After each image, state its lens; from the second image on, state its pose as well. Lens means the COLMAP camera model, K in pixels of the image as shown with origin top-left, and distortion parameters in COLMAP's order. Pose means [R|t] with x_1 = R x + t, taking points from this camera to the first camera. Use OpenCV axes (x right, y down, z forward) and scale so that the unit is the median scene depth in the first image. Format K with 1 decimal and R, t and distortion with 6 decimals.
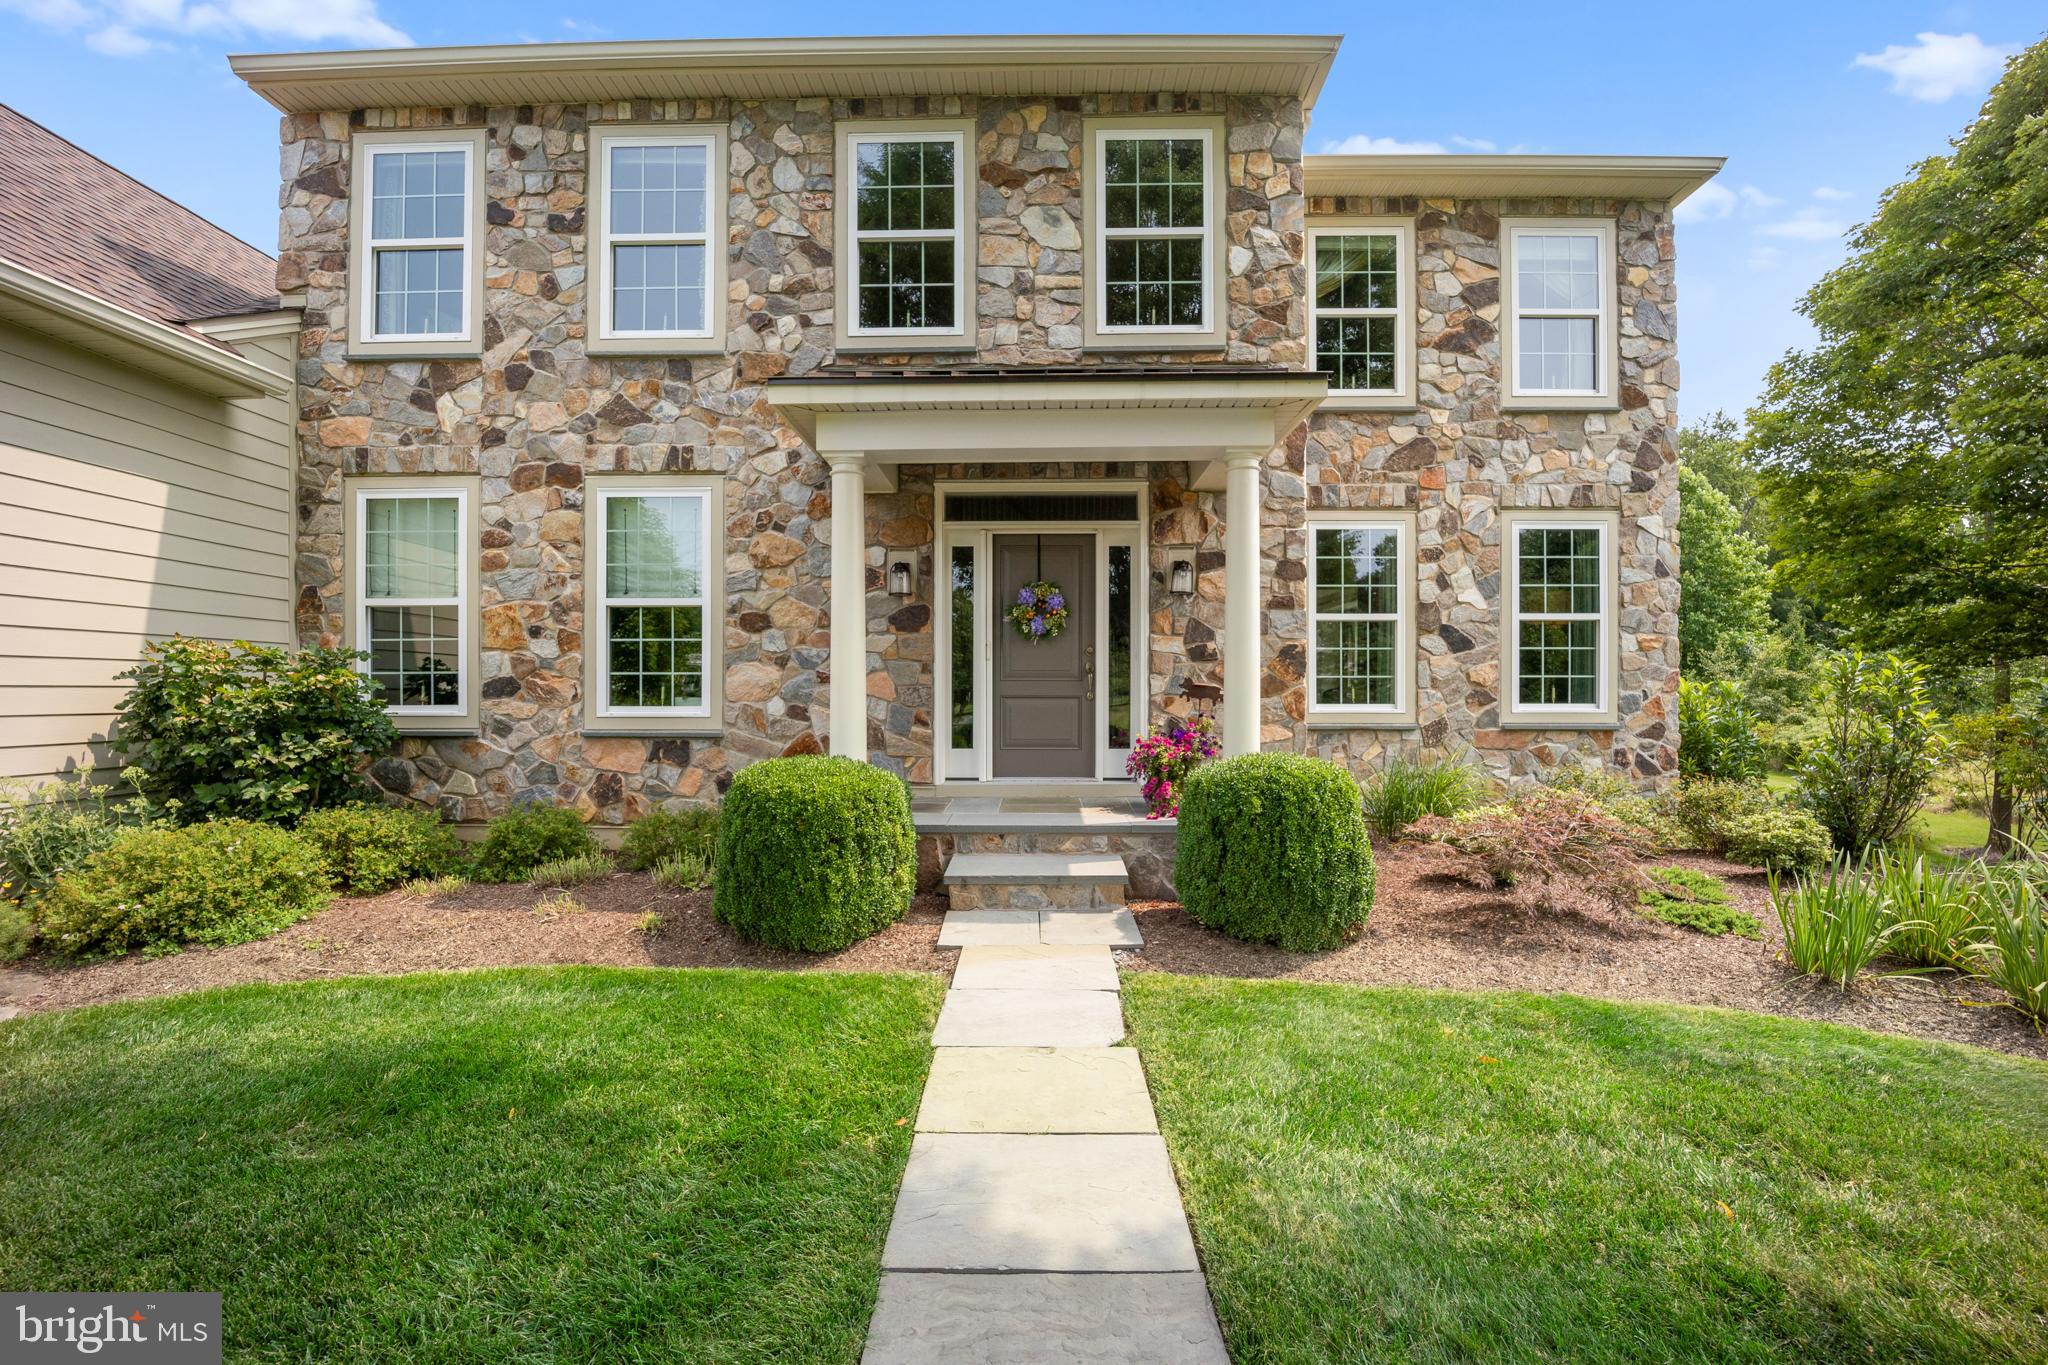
lens RADIAL K [[842.4, 0, 1024.2], [0, 842.4, 688.6], [0, 0, 1]] dist [-0.021544, -0.000070]
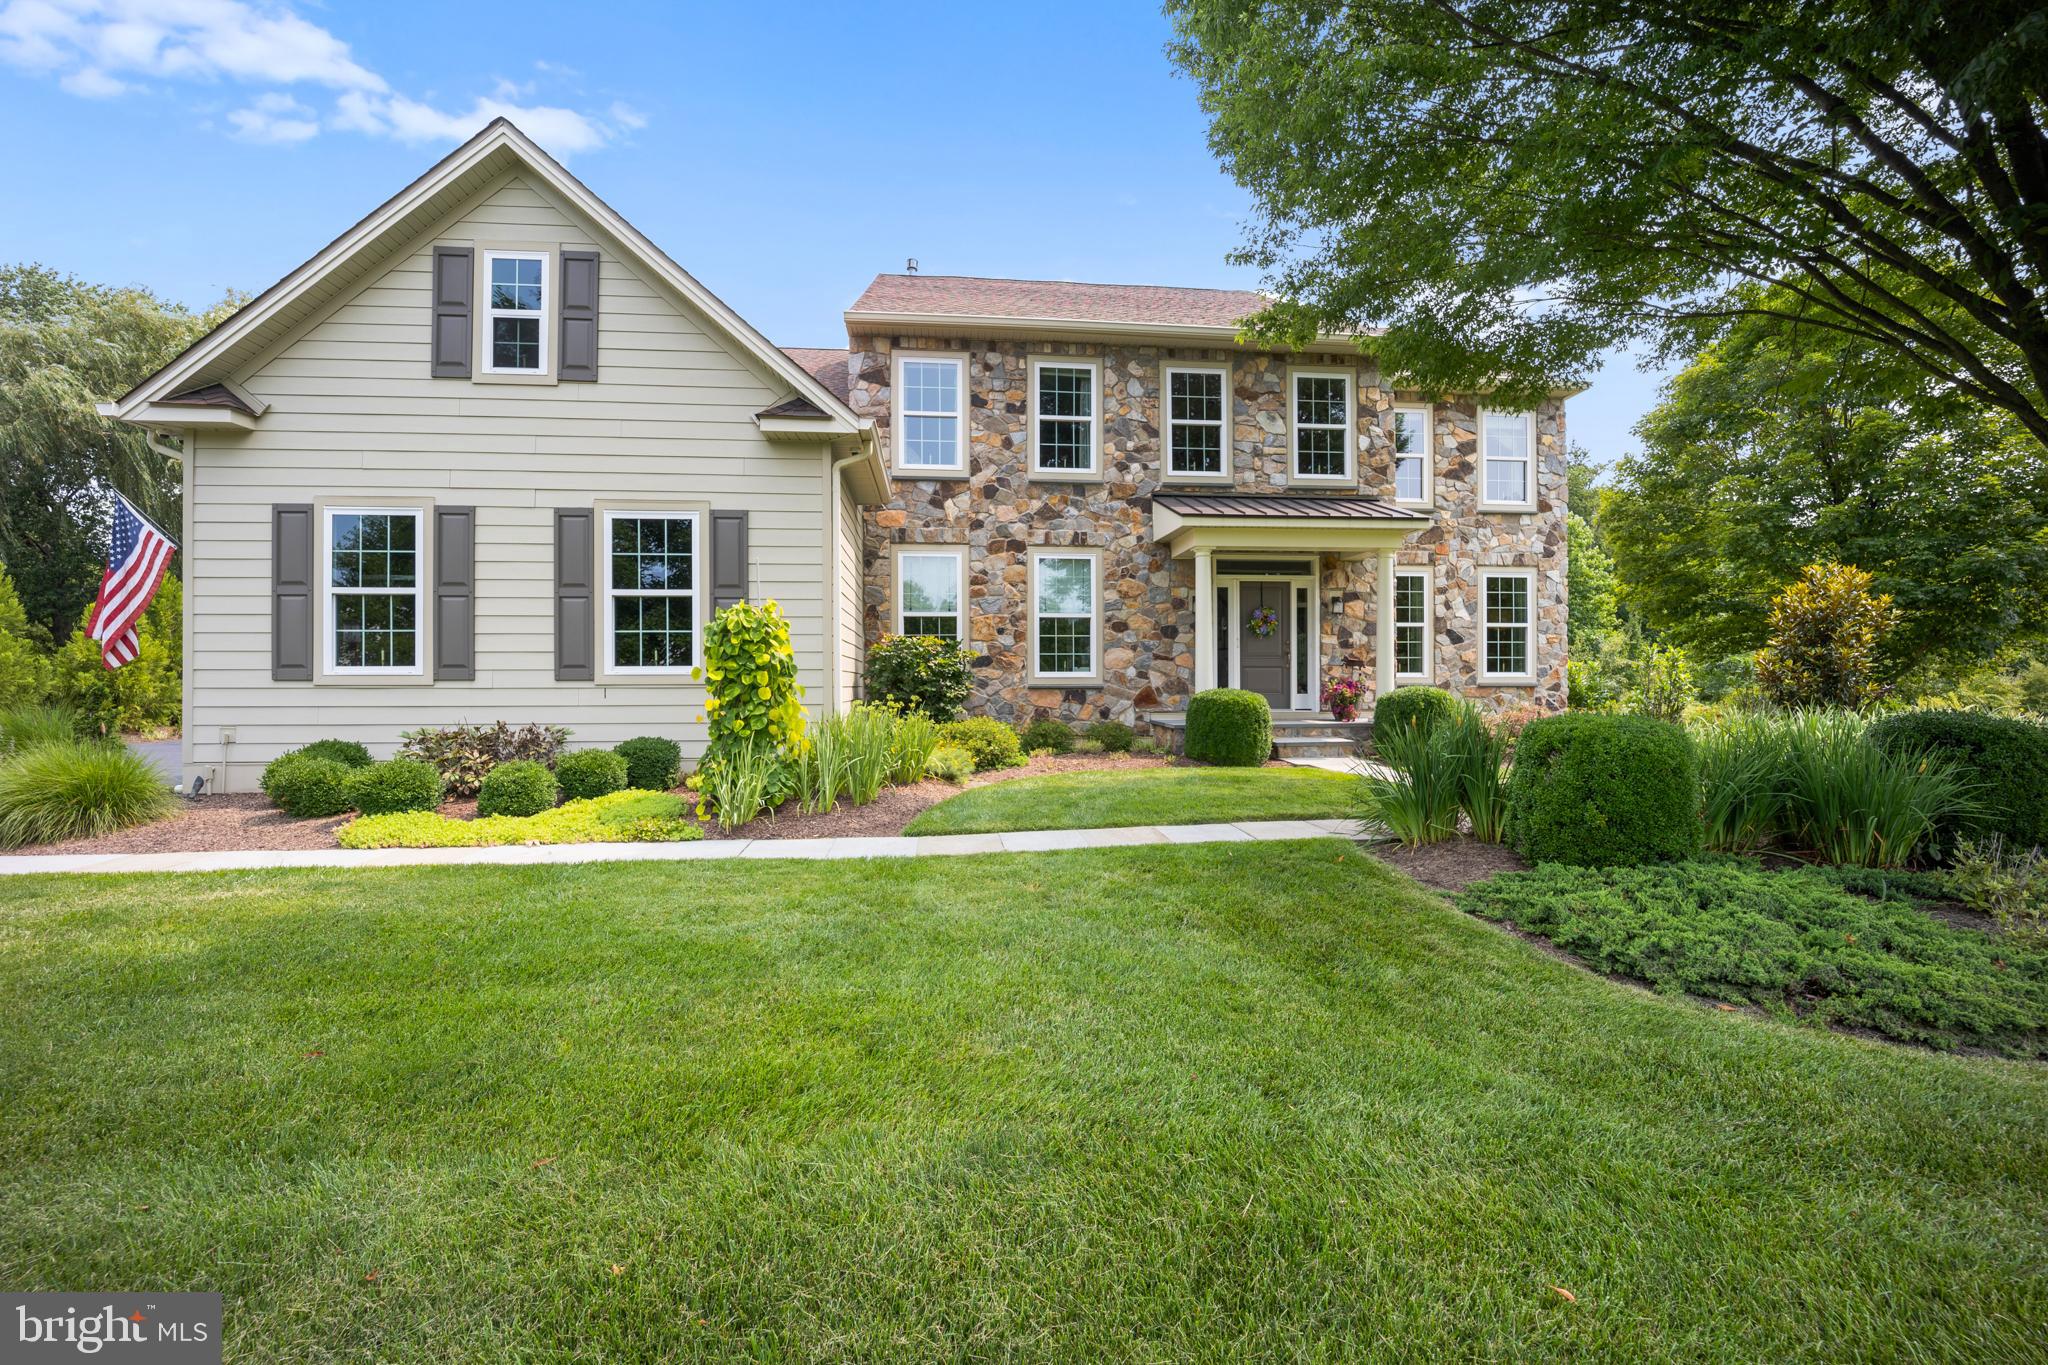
lens RADIAL K [[842.4, 0, 1023.5], [0, 842.4, 679.8], [0, 0, 1]] dist [-0.021544, -0.000070]
pose [[0.993304, -0.002147, 0.115511, -0.748697], [0.002383, 0.999995, -0.001905, 0.042125], [-0.115506, 0.002168, 0.993304, -0.838491]]
